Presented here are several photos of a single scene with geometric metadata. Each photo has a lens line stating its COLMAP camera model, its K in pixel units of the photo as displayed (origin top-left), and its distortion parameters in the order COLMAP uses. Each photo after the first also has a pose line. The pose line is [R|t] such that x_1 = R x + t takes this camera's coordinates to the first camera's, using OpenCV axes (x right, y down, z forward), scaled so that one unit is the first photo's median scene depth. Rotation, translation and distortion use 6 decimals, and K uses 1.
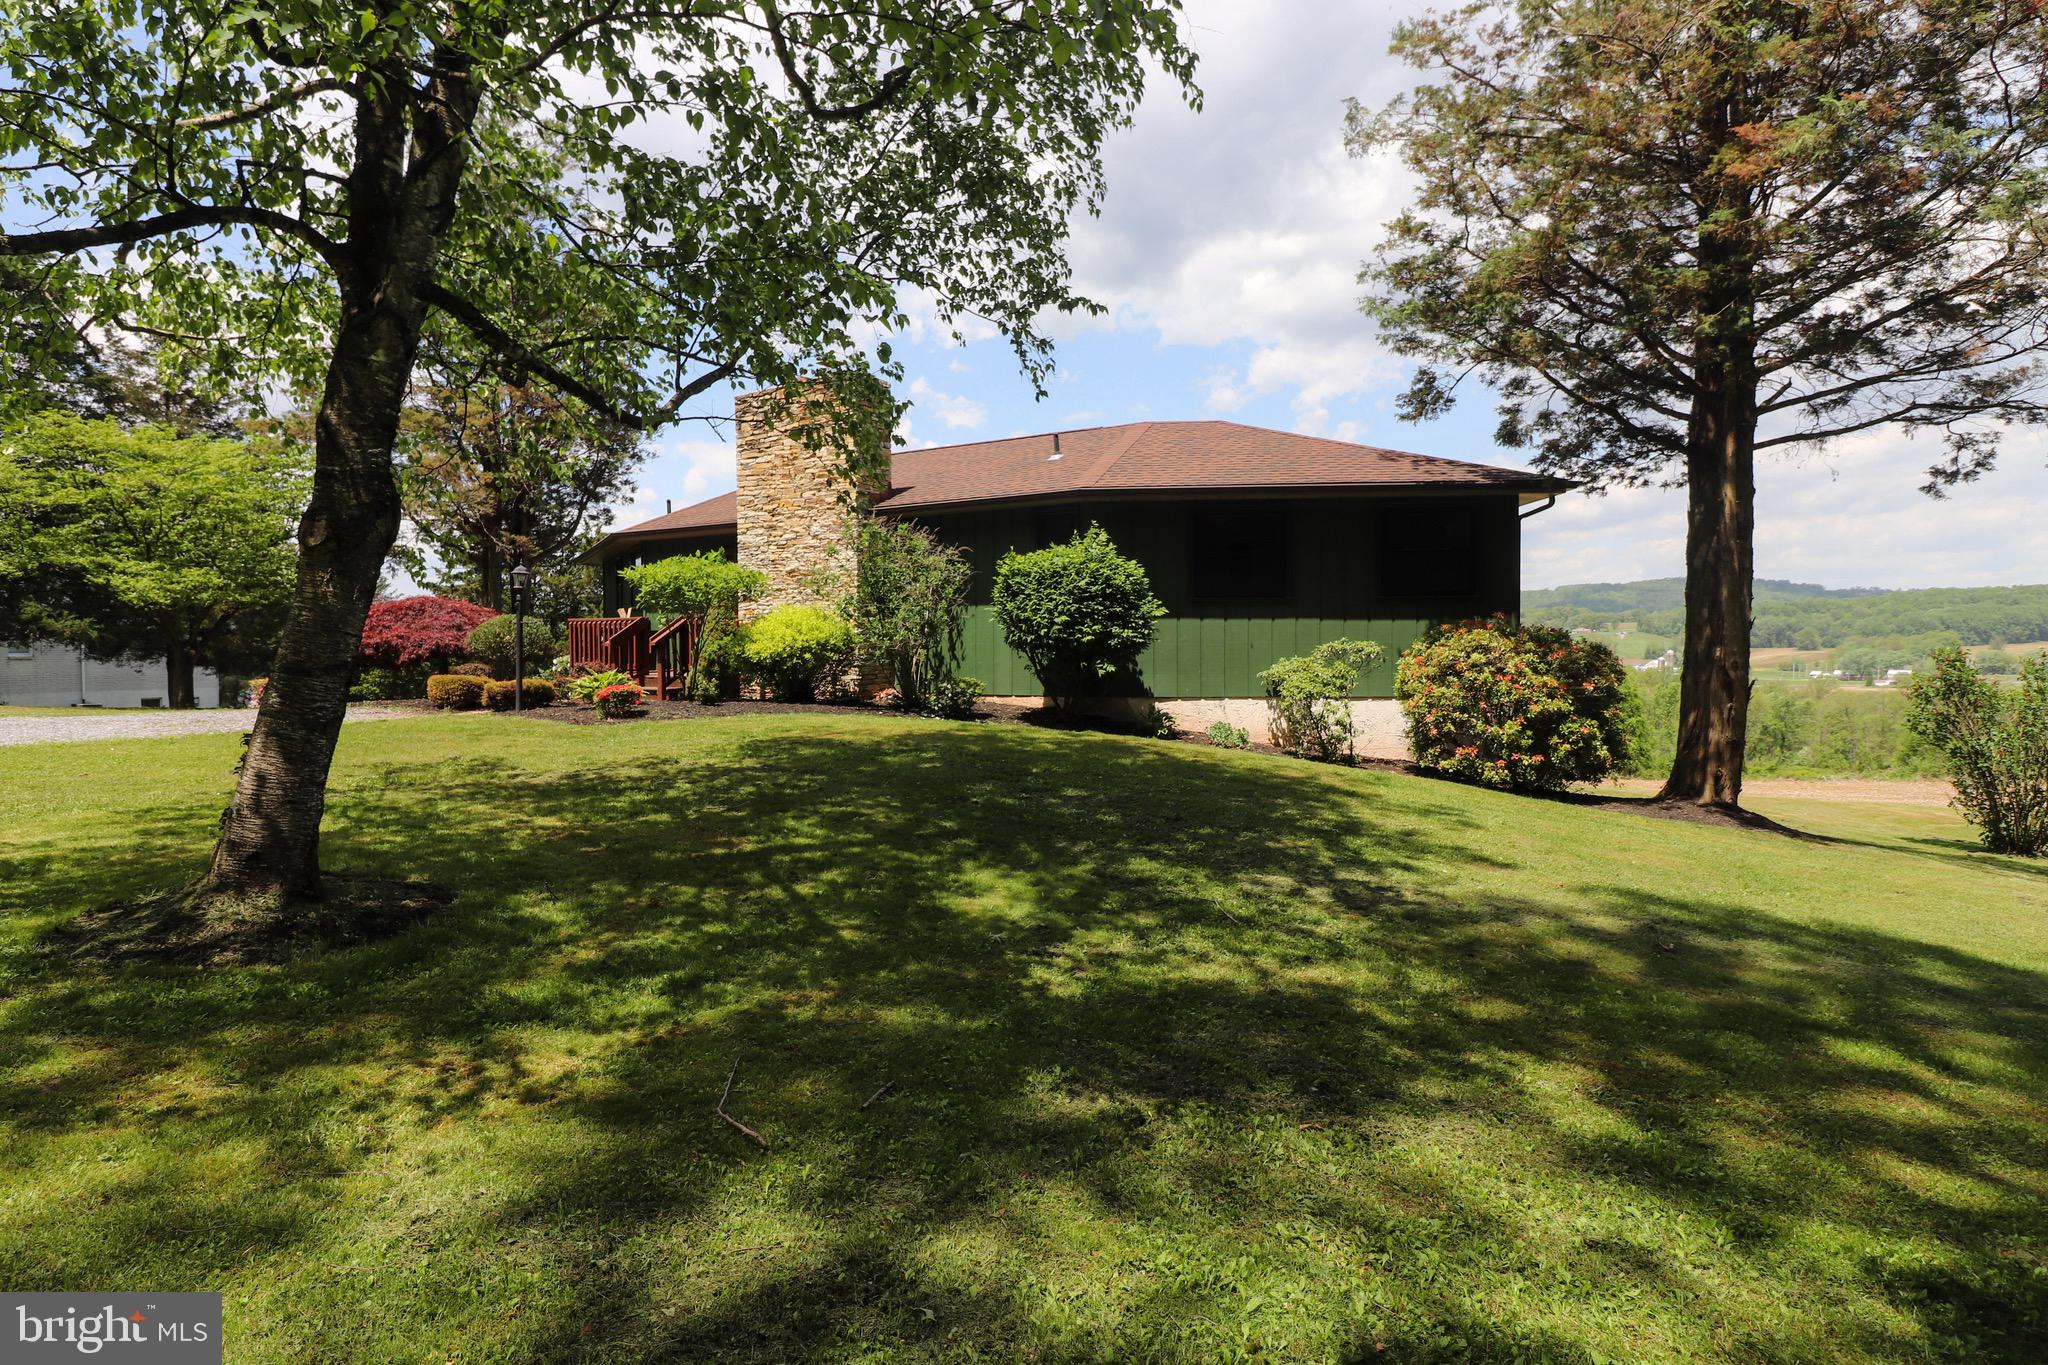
lens RADIAL K [[1111.8, 0, 1020.2], [0, 1111.8, 662.6], [0, 0, 1]] dist [0.000411, -0.001247]
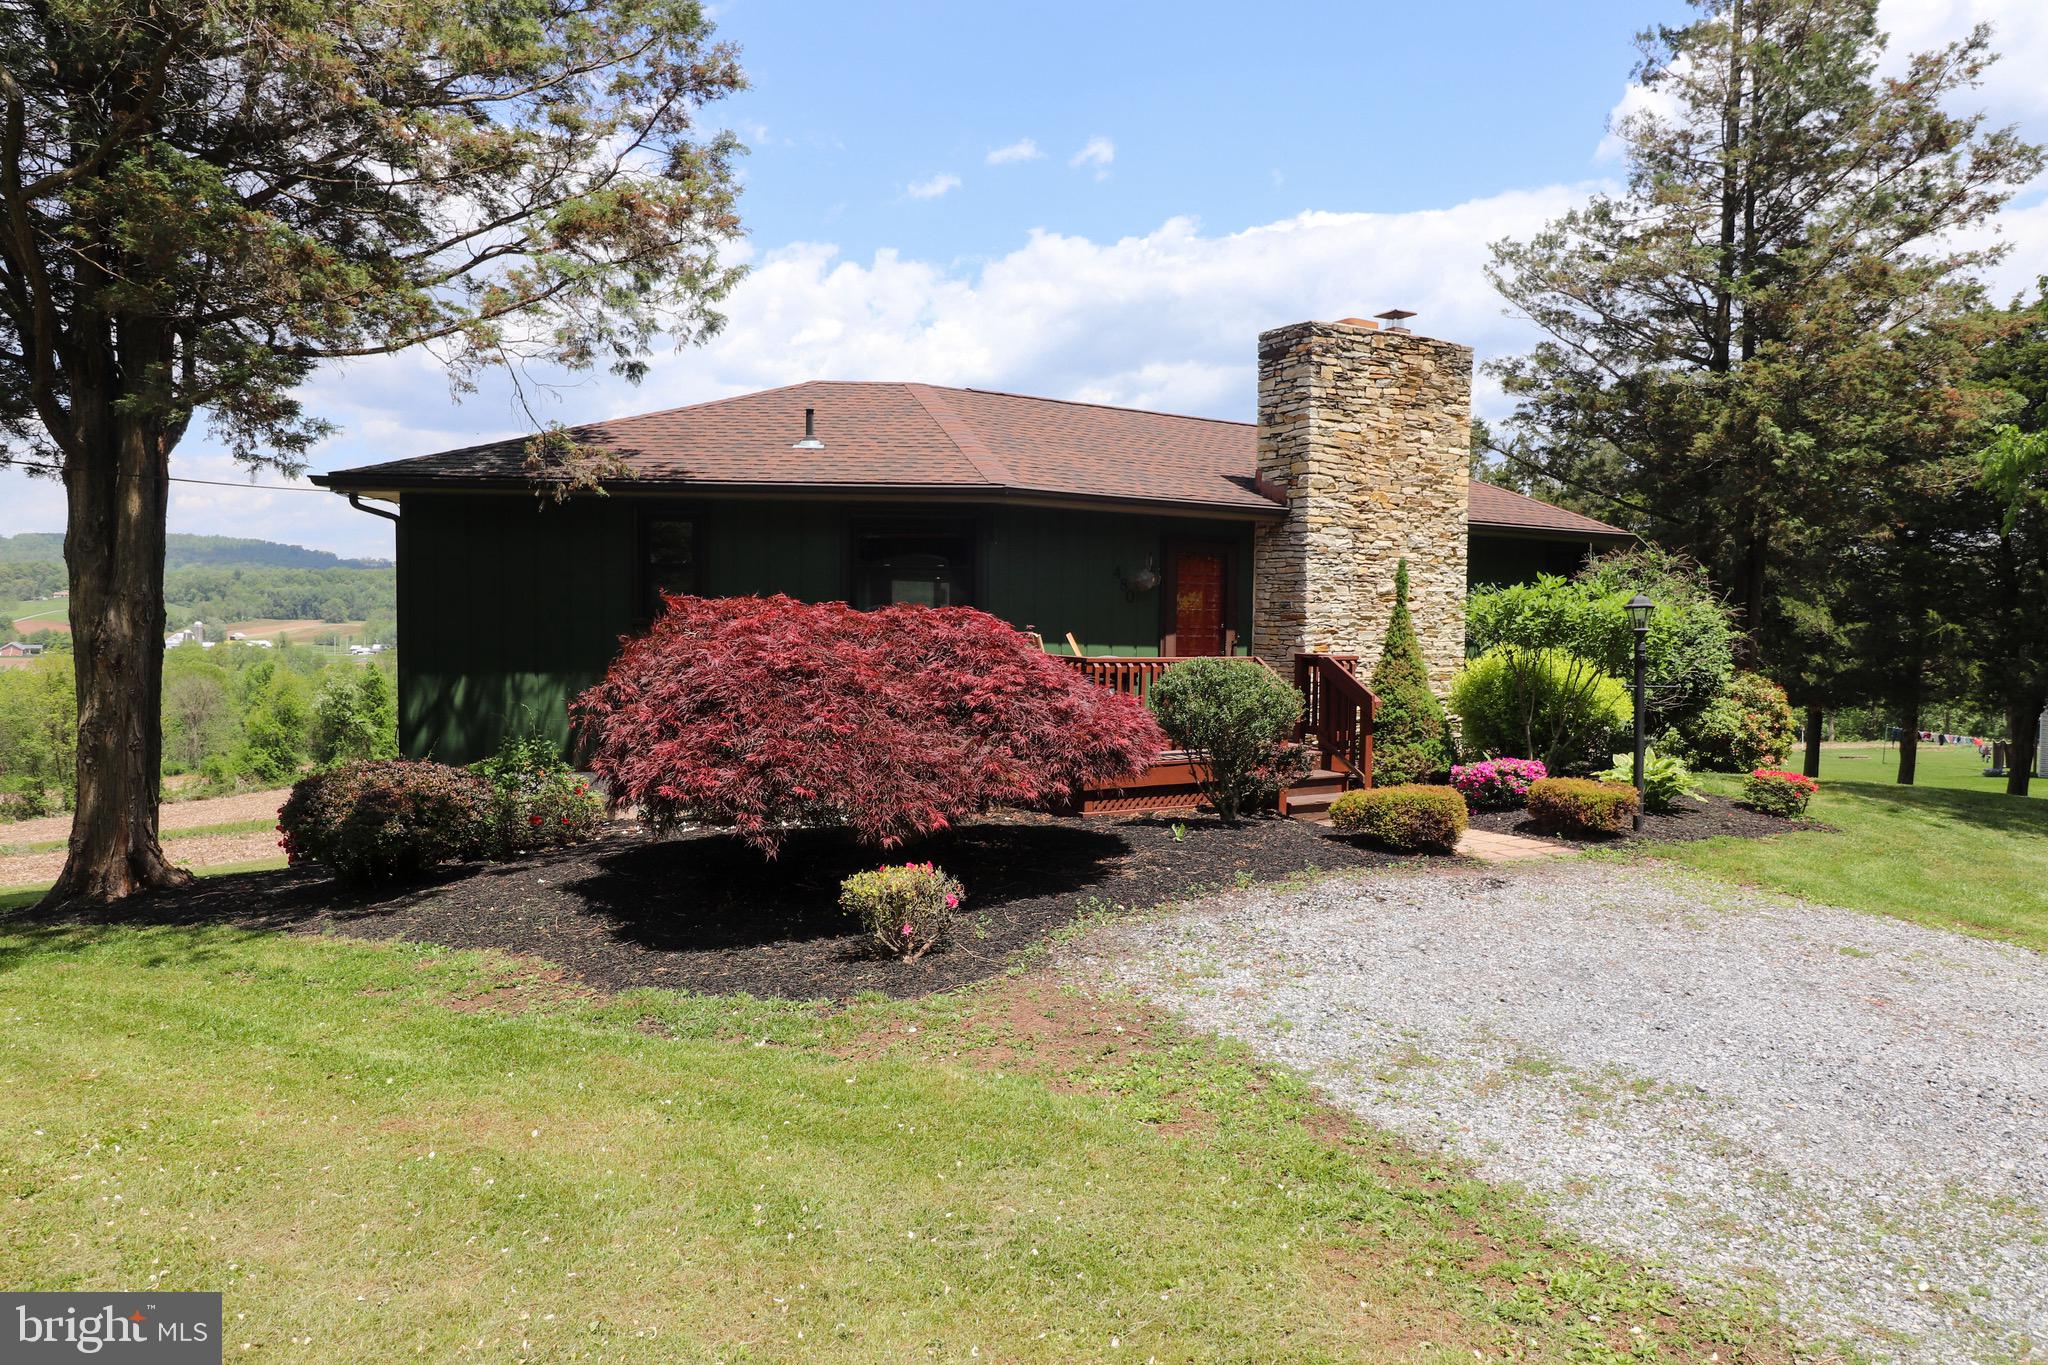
lens RADIAL K [[1317.0, 0, 1015.9], [0, 1317.0, 678.3], [0, 0, 1]] dist [0.012044, -0.004620]
pose [[0.426431, -0.027560, 0.904100, -1.157285], [-0.003213, 0.999483, 0.031983, -0.057020], [-0.904514, -0.016544, 0.426122, 0.908922]]
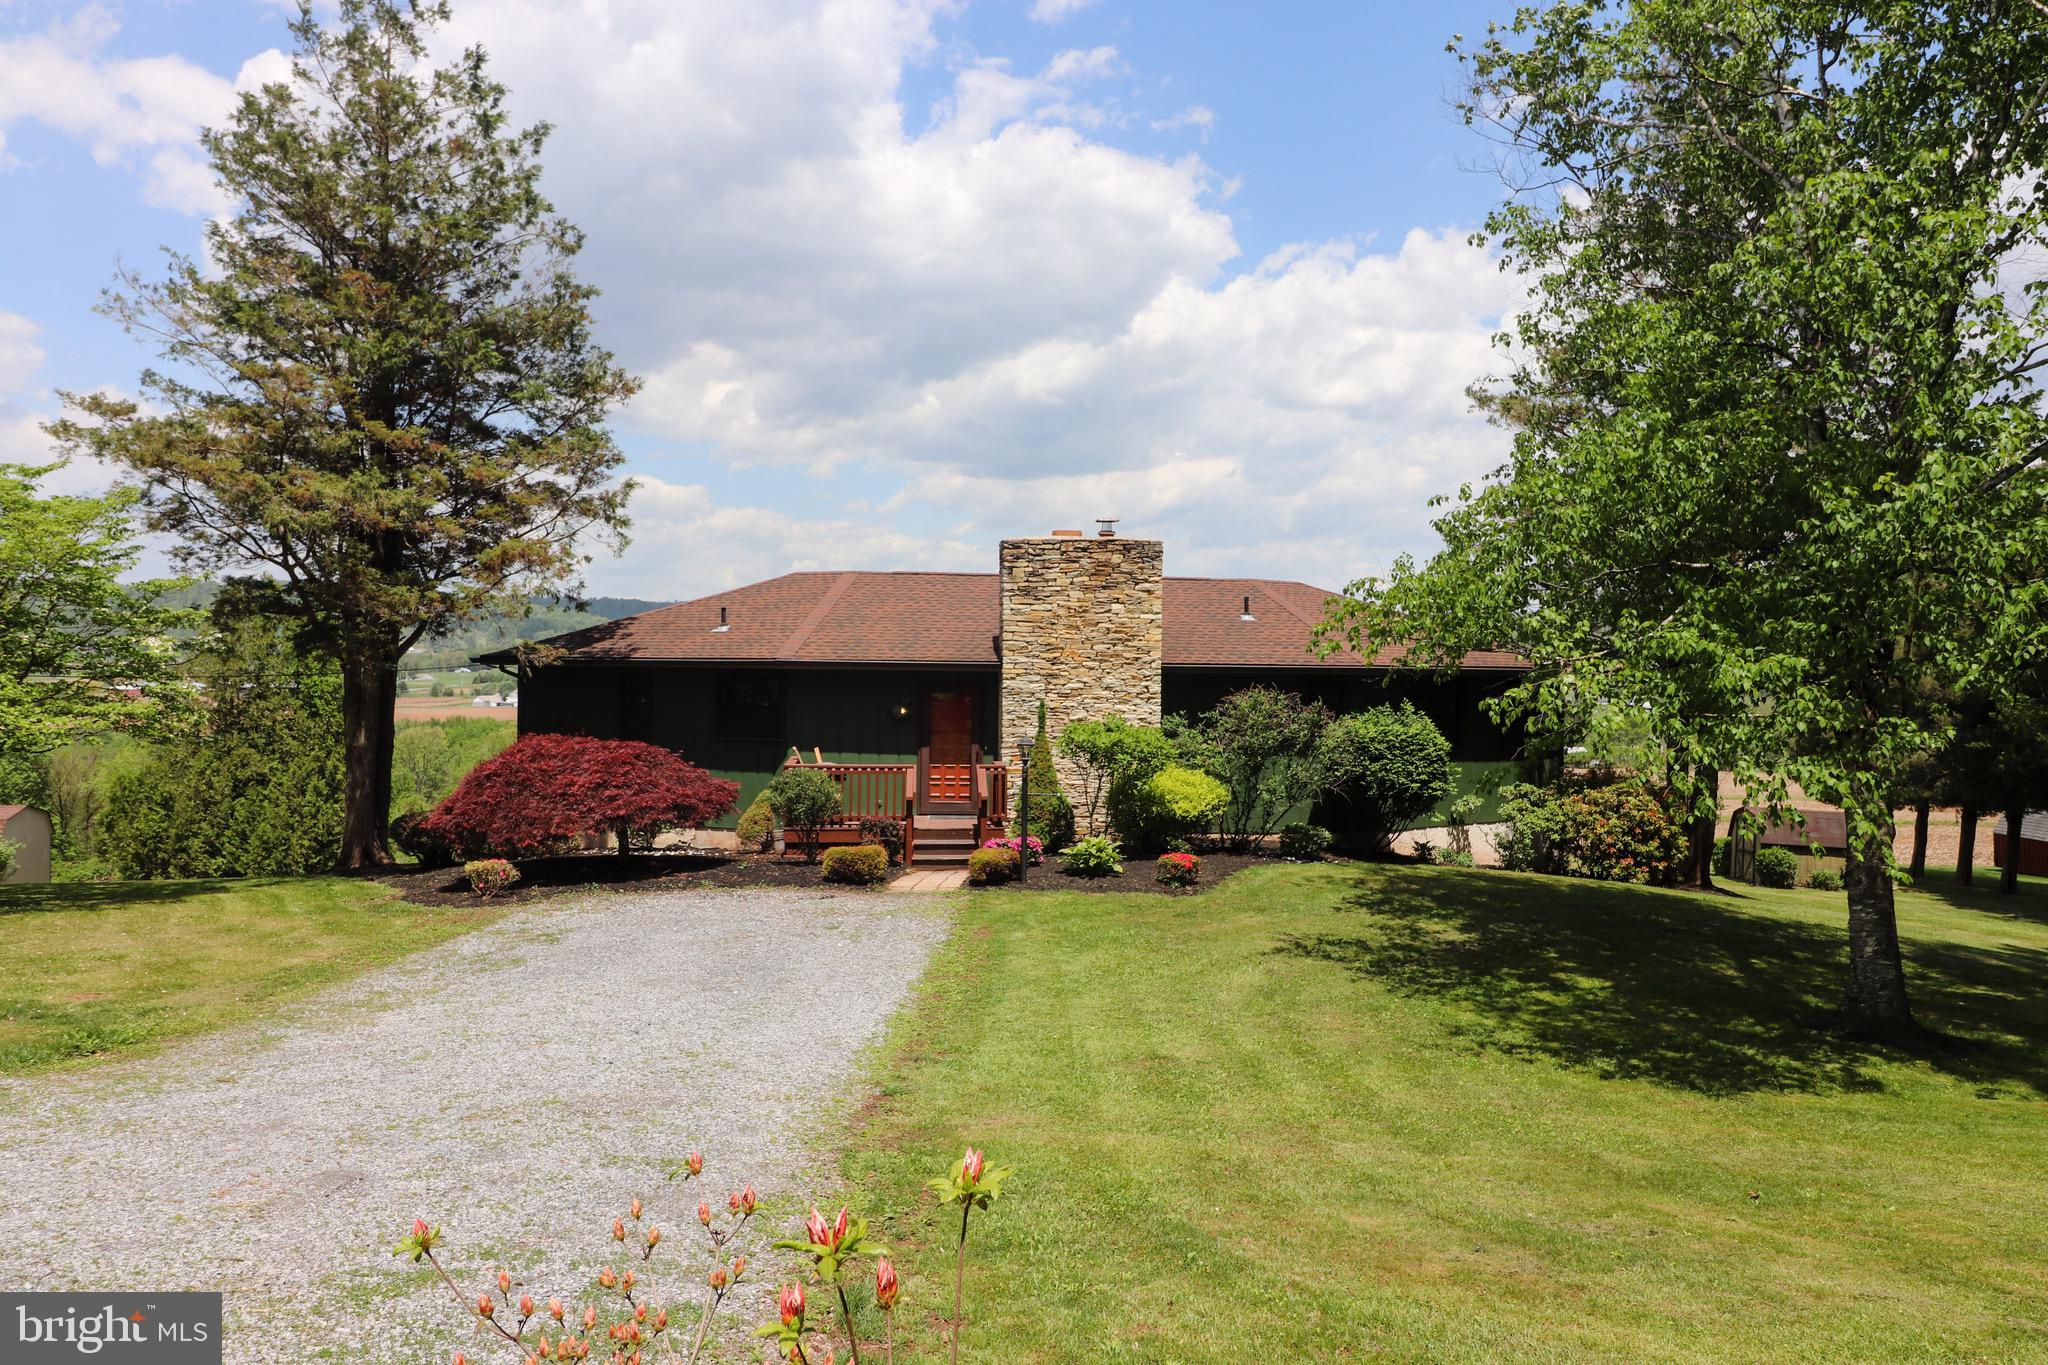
lens RADIAL K [[1471.6, 0, 989.5], [0, 1471.6, 696.7], [0, 0, 1]] dist [-0.007709, -0.000403]
pose [[0.782556, 0.000376, 0.622580, -1.195995], [-0.007055, 0.999941, 0.008264, -0.122221], [-0.622540, -0.010860, 0.782513, -0.019061]]
